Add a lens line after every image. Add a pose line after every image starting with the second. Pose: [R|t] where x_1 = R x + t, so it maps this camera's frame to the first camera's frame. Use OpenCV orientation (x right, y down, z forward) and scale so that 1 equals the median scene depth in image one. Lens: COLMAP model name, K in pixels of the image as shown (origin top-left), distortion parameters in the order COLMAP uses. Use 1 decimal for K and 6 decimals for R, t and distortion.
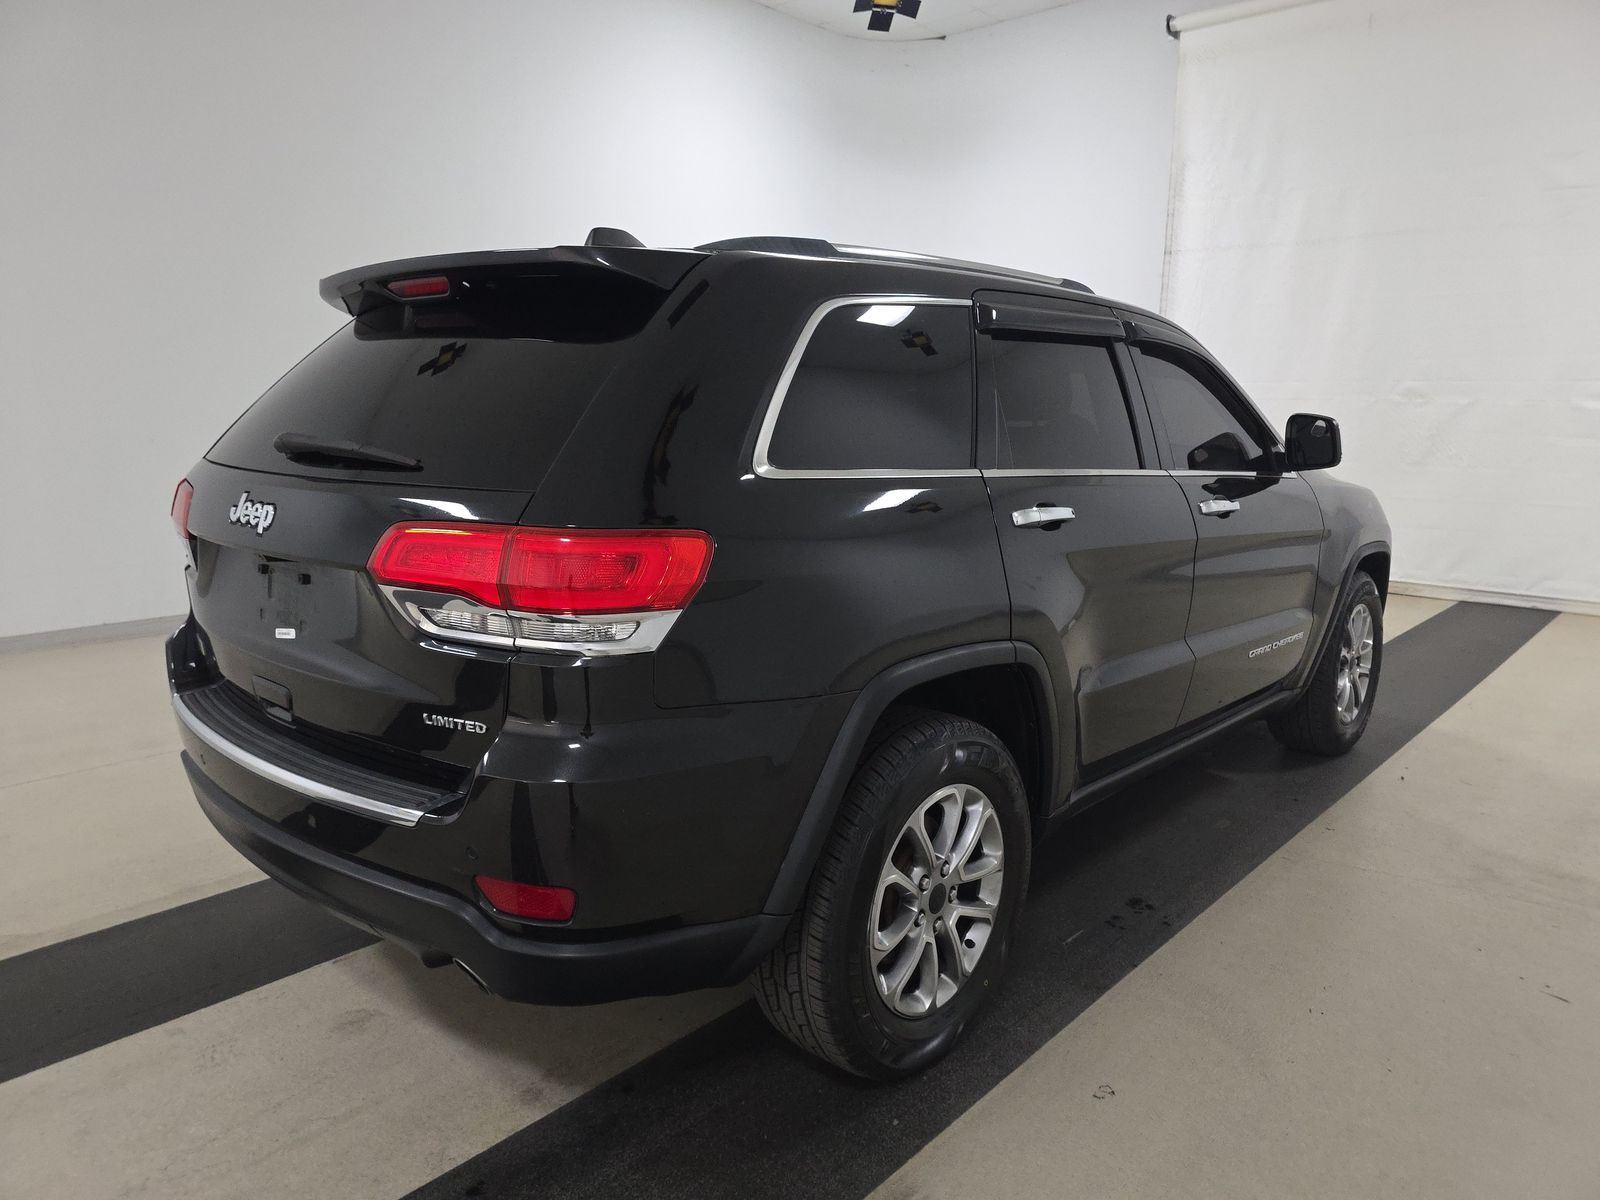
lens RADIAL K [[1061.0, 0, 800.0], [0, 1061.0, 600.0], [0, 0, 1]] dist [0.002738, 0.000534]
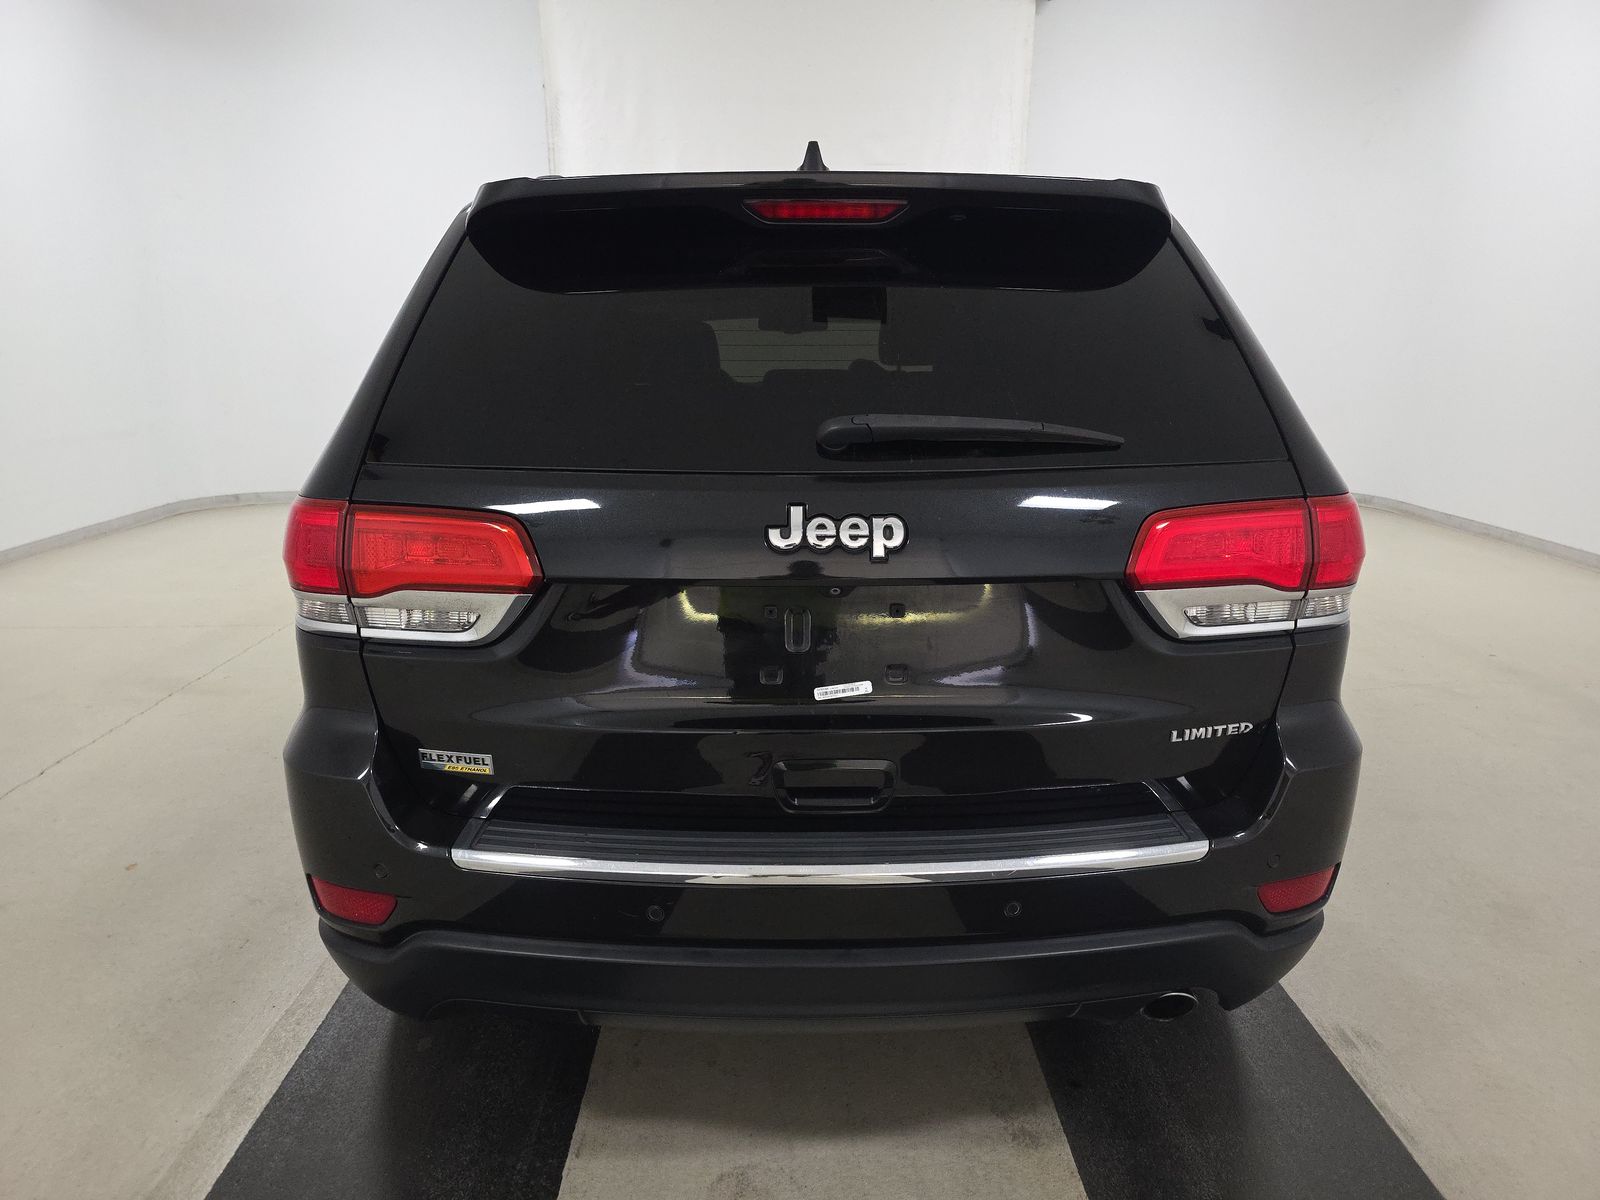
lens RADIAL K [[1083.5, 0, 800.0], [0, 1083.5, 600.0], [0, 0, 1]] dist [-0.000394, -0.000489]
pose [[0.741773, -0.173470, 0.647828, -1.021743], [0.133146, 0.984832, 0.111256, -0.122901], [-0.657301, 0.003729, 0.753619, 0.486480]]
